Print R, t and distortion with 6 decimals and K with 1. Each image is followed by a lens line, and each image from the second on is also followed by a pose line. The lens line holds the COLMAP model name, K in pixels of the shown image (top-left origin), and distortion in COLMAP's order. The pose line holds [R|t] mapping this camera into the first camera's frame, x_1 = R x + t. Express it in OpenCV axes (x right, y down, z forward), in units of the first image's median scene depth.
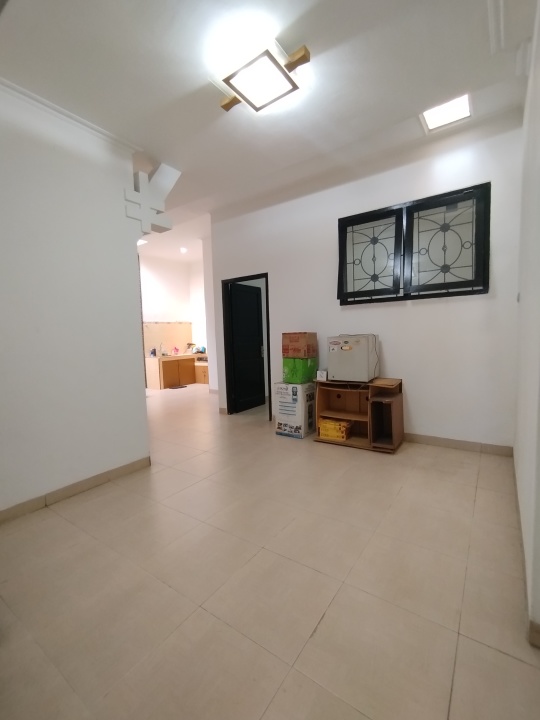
lens RADIAL K [[324.0, 0, 268.9], [0, 324.0, 360.8], [0, 0, 1]] dist [-0.021562, 0.016716]
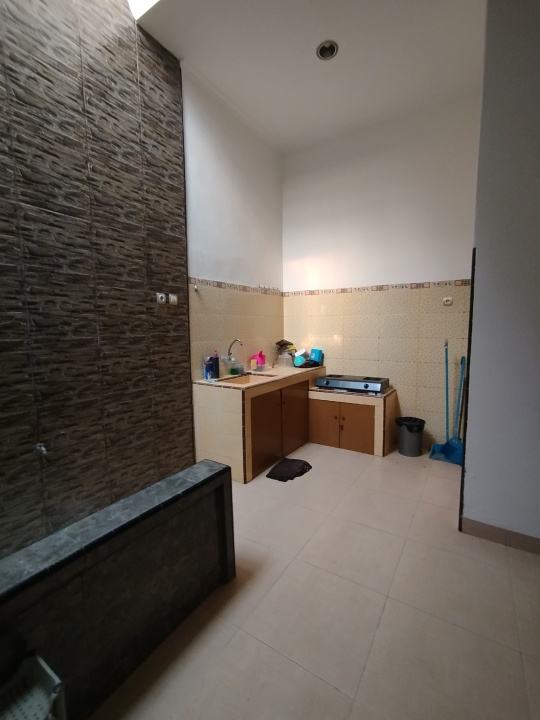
lens RADIAL K [[324.0, 0, 268.9], [0, 324.0, 360.8], [0, 0, 1]] dist [-0.021562, 0.016716]
pose [[0.998501, 0.013445, 0.053060, -0.304624], [-0.014546, 0.999685, 0.020435, -0.039666], [-0.052768, -0.021176, 0.998382, 0.619839]]
